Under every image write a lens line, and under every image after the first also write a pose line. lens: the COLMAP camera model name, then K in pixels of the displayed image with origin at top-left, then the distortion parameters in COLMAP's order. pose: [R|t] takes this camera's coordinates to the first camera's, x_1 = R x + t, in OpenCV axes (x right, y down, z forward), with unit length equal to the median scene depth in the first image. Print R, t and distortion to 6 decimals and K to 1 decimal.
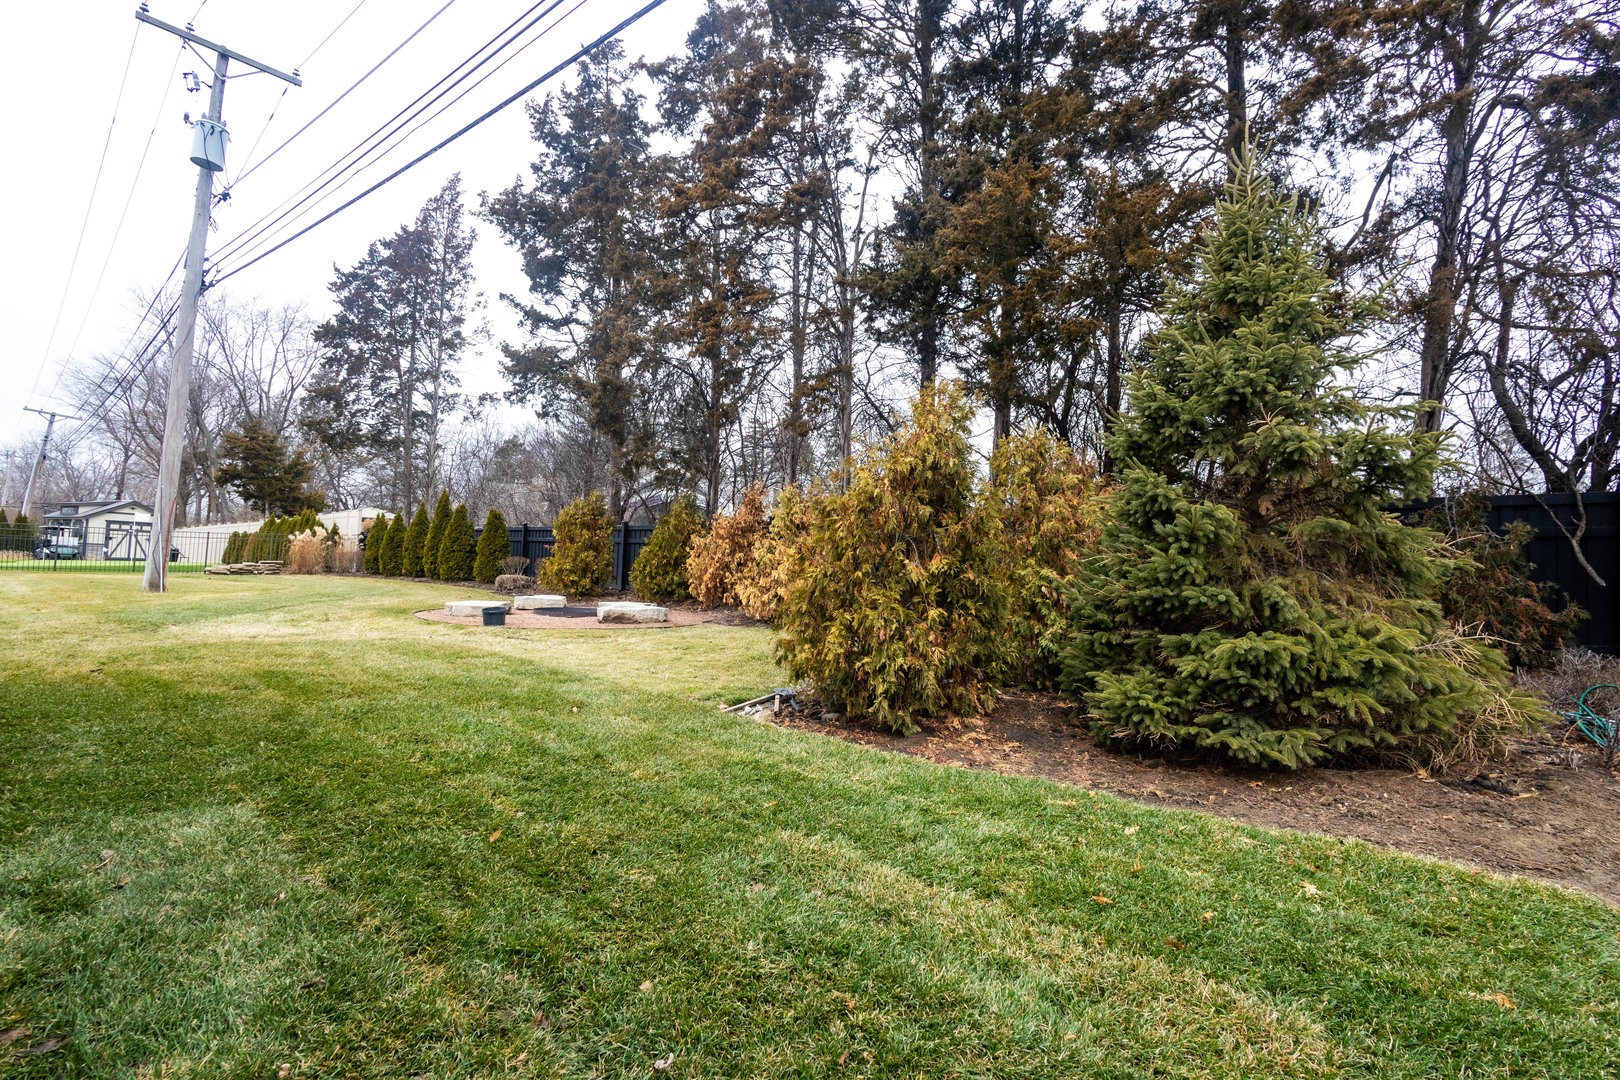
lens RADIAL K [[744.5, 0, 811.4], [0, 744.5, 539.6], [0, 0, 1]] dist [0.005290, 0.000460]
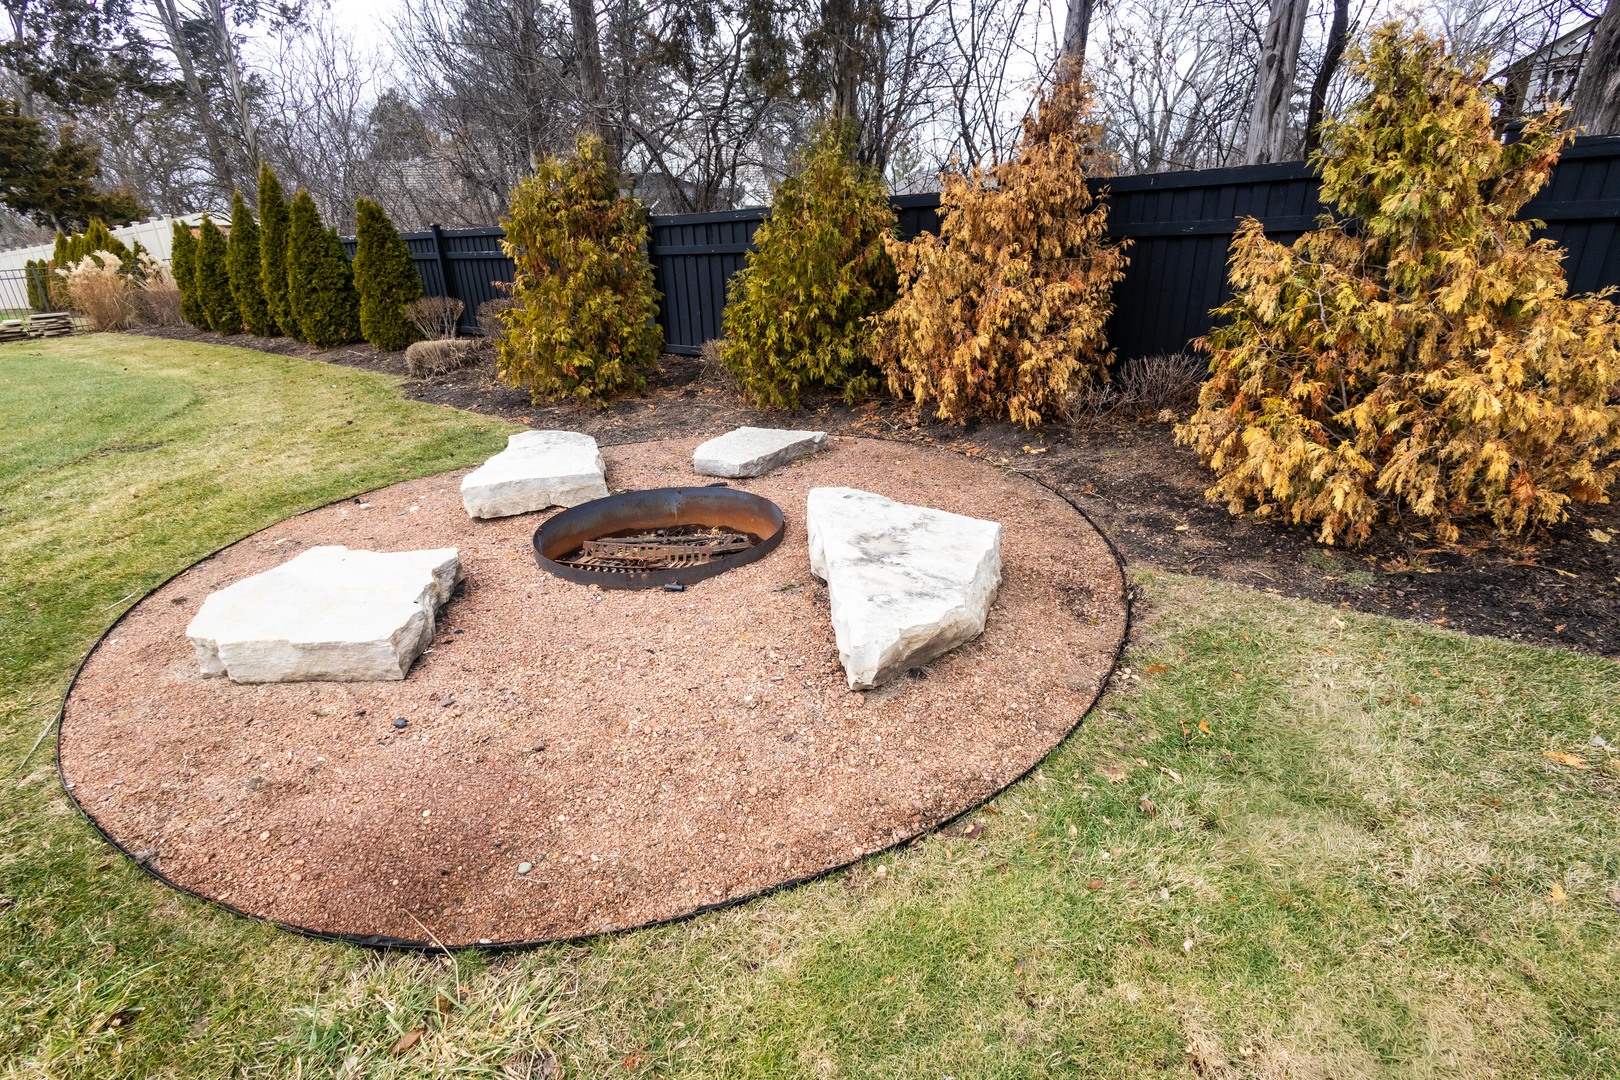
lens RADIAL K [[744.5, 0, 806.2], [0, 744.5, 540.4], [0, 0, 1]] dist [0.005290, 0.000460]
pose [[0.995805, -0.087526, 0.026670, -0.172916], [0.069106, 0.910480, 0.407738, -0.017181], [-0.059970, -0.404185, 0.912709, 0.456955]]
